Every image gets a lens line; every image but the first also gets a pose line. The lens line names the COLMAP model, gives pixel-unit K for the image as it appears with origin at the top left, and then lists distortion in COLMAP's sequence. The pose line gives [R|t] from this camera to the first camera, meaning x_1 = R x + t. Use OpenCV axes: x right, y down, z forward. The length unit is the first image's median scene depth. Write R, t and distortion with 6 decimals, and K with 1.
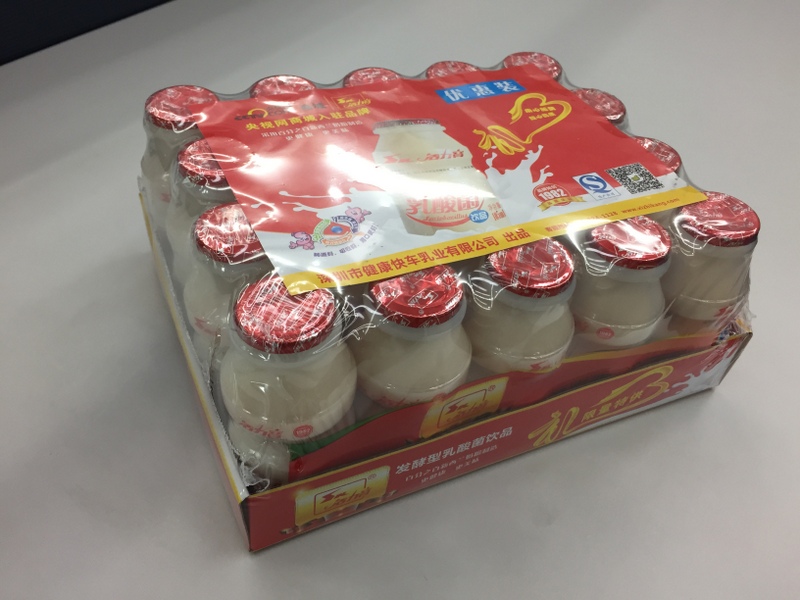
lens RADIAL K [[702.4, 0, 400.0], [0, 702.4, 300.0], [0, 0, 1]] dist [0.048168, 0.007201]
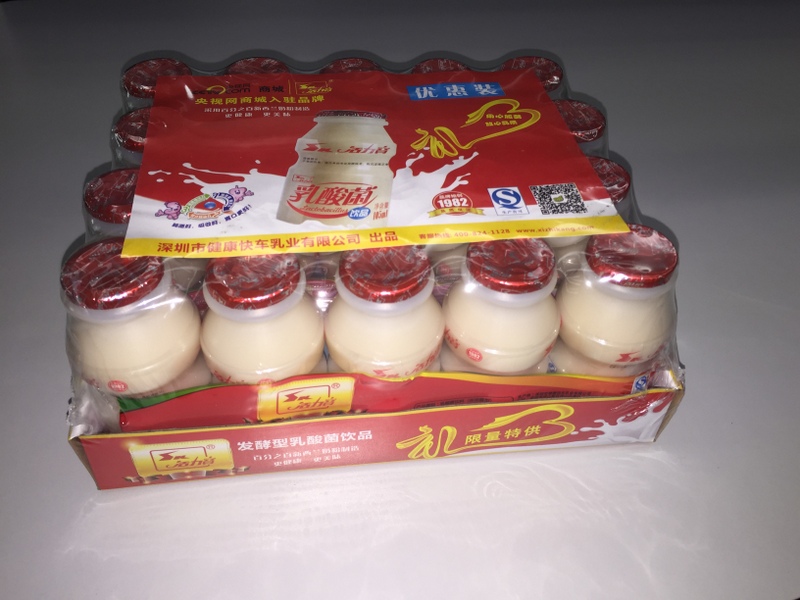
lens RADIAL K [[702.4, 0, 400.0], [0, 702.4, 300.0], [0, 0, 1]] dist [0.048168, 0.007201]
pose [[0.953156, 0.169376, -0.250611, 0.399570], [-0.167891, 0.985423, 0.027455, -0.032648], [0.251608, 0.015907, 0.967698, 0.056092]]
